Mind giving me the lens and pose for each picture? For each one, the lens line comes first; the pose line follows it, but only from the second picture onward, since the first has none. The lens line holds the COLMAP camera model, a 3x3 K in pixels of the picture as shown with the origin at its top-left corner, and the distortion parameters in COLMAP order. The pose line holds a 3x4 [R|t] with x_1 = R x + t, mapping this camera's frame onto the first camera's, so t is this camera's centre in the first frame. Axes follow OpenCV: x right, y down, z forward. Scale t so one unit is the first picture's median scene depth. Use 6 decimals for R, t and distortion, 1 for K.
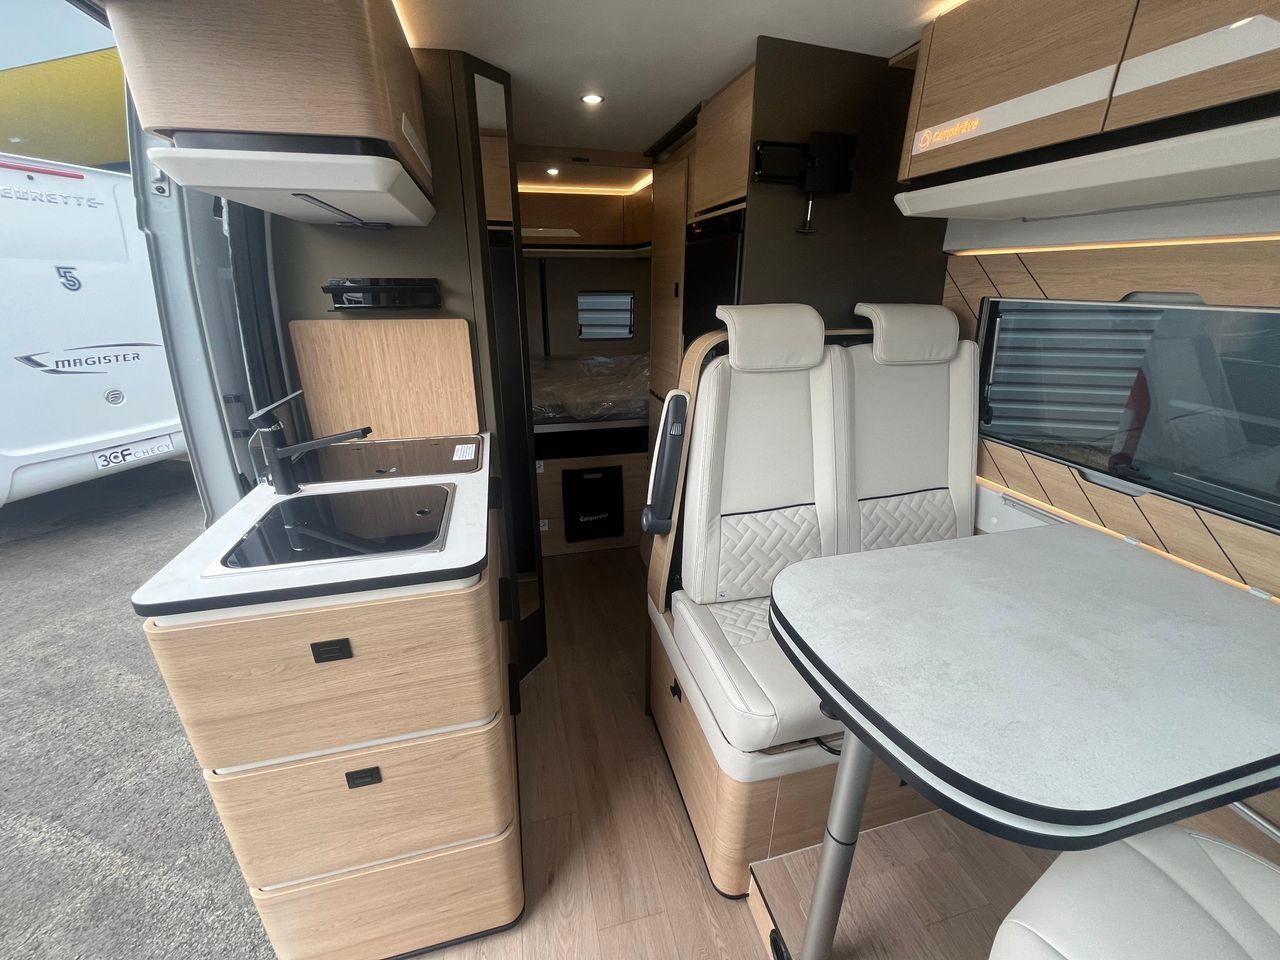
lens RADIAL K [[517.3, 0, 640.0], [0, 517.3, 480.0], [0, 0, 1]] dist [-0.000606, -0.000070]
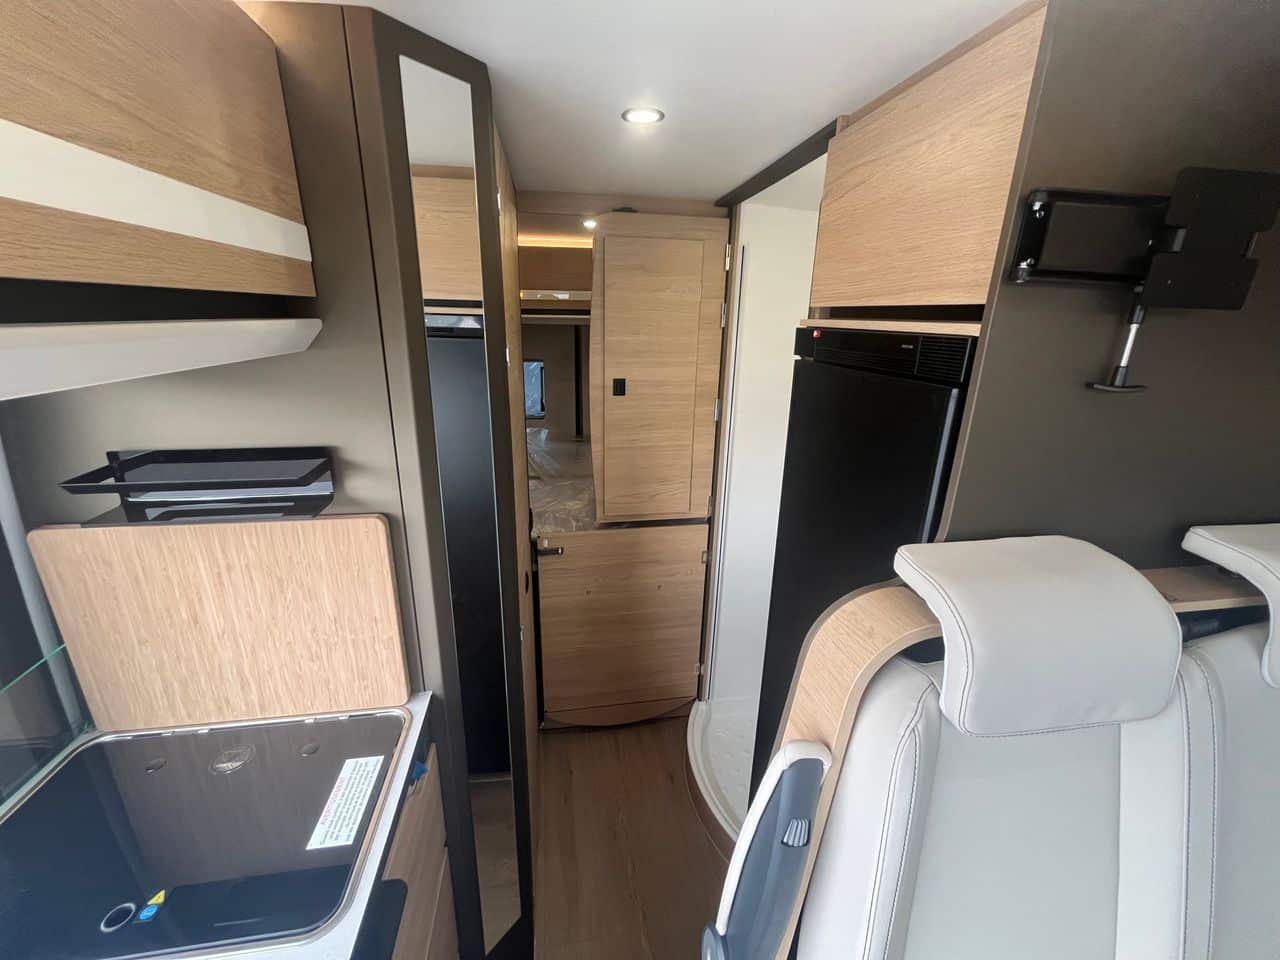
lens RADIAL K [[517.3, 0, 640.0], [0, 517.3, 480.0], [0, 0, 1]] dist [-0.000606, -0.000070]
pose [[0.995807, 0.042994, -0.080748, -0.036043], [-0.047629, 0.997273, -0.056378, -0.341947], [0.078103, 0.059988, 0.995139, 0.512745]]
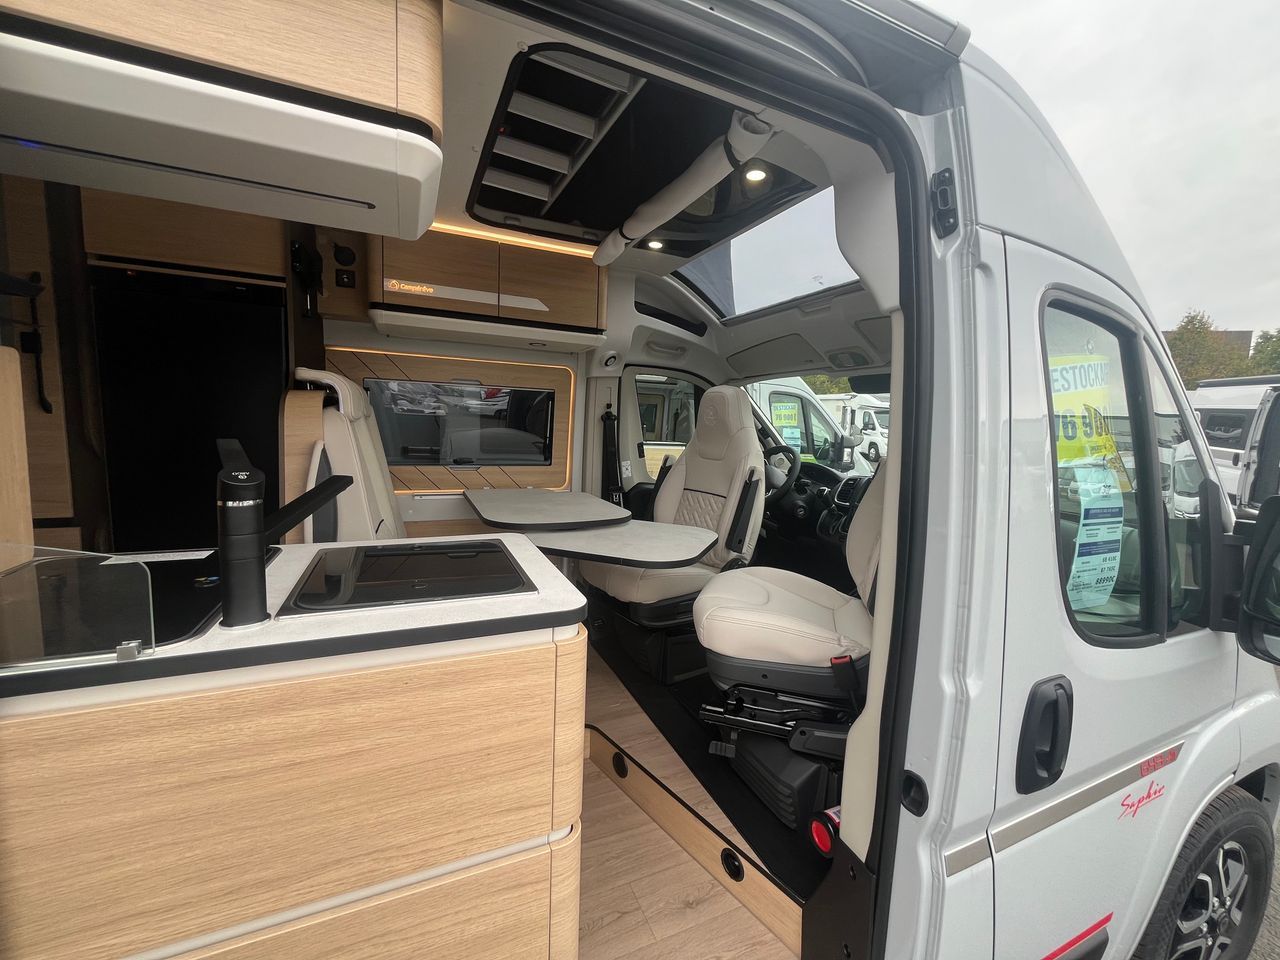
lens RADIAL K [[517.3, 0, 640.0], [0, 517.3, 480.0], [0, 0, 1]] dist [-0.000606, -0.000070]
pose [[-0.172095, -0.127180, 0.976836, -1.036047], [0.316196, 0.932026, 0.177052, -0.076411], [-0.932954, 0.339341, -0.120184, 0.508712]]
